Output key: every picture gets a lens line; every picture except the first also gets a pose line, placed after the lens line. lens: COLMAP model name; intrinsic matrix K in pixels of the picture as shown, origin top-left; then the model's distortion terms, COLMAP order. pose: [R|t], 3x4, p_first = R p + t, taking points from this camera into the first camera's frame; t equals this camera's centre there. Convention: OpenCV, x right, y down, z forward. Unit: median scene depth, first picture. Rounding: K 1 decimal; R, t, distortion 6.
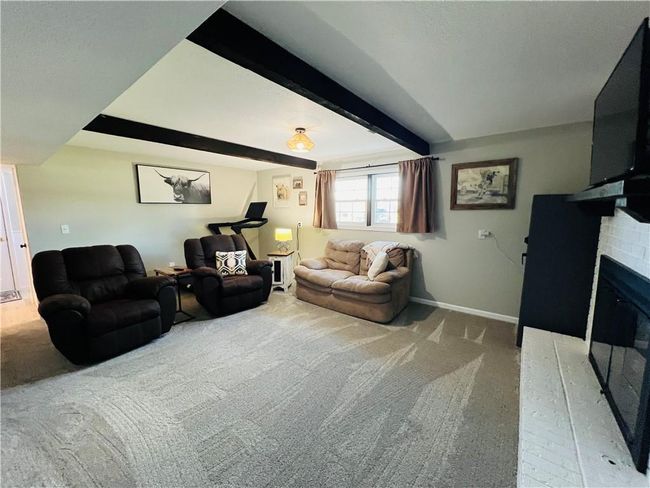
lens RADIAL K [[259.7, 0, 324.5], [0, 259.7, 242.0], [0, 0, 1]] dist [0.002338, 0.000667]
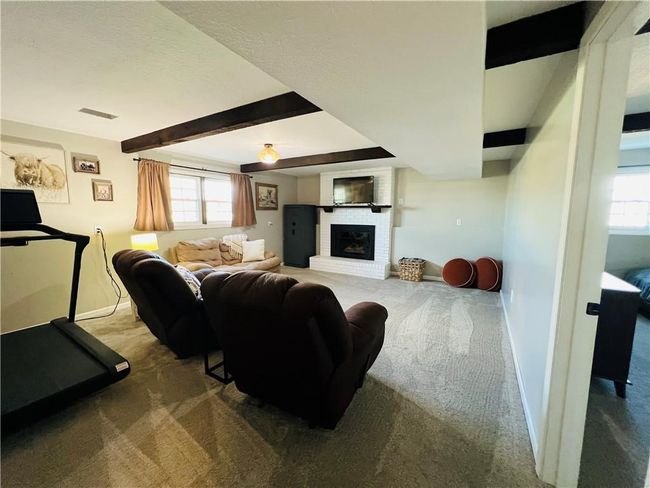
lens RADIAL K [[259.7, 0, 325.1], [0, 259.7, 242.9], [0, 0, 1]] dist [0.002338, 0.000667]
pose [[-0.115856, -0.116006, 0.986468, -1.155199], [0.115772, 0.984810, 0.129408, -0.080692], [-0.986496, 0.129198, -0.100666, 0.747877]]
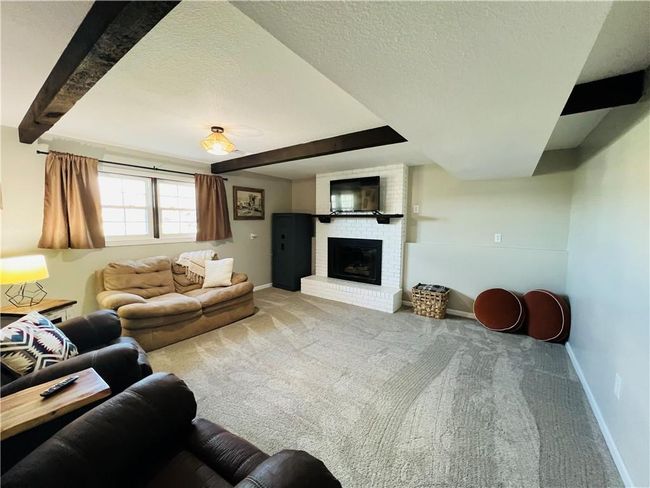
lens RADIAL K [[259.7, 0, 323.4], [0, 259.7, 244.1], [0, 0, 1]] dist [0.002338, 0.000667]
pose [[-0.028102, -0.090206, 0.995527, -0.827578], [0.113102, 0.989237, 0.092829, -0.071923], [-0.993186, 0.115205, -0.017597, 0.572973]]
